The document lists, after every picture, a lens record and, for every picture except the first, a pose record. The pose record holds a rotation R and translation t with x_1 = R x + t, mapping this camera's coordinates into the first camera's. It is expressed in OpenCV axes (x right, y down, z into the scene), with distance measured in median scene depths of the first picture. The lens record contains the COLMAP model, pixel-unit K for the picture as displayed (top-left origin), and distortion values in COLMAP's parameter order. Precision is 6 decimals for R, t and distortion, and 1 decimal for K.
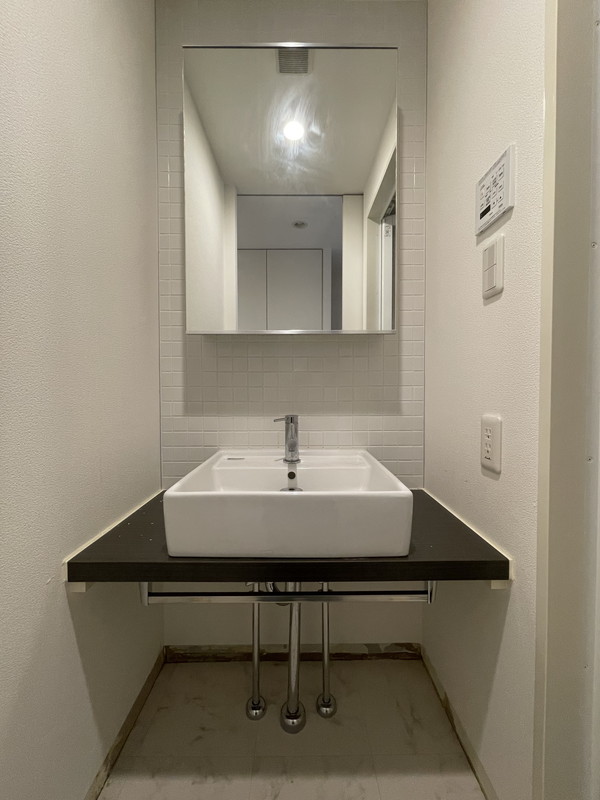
lens RADIAL K [[322.5, 0, 300.0], [0, 322.5, 400.0], [0, 0, 1]] dist [0.000889, 0.000055]
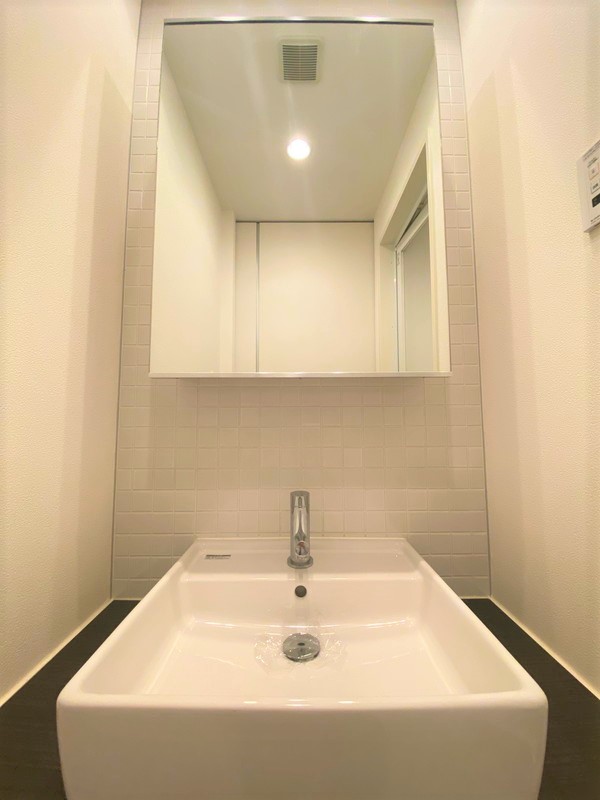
lens RADIAL K [[325.7, 0, 300.0], [0, 325.7, 400.0], [0, 0, 1]] dist [0.000986, -0.011845]
pose [[0.999967, -0.001706, -0.007907, -0.018564], [0.000875, 0.994586, -0.103912, -0.074053], [0.008042, 0.103902, 0.994555, 0.272198]]
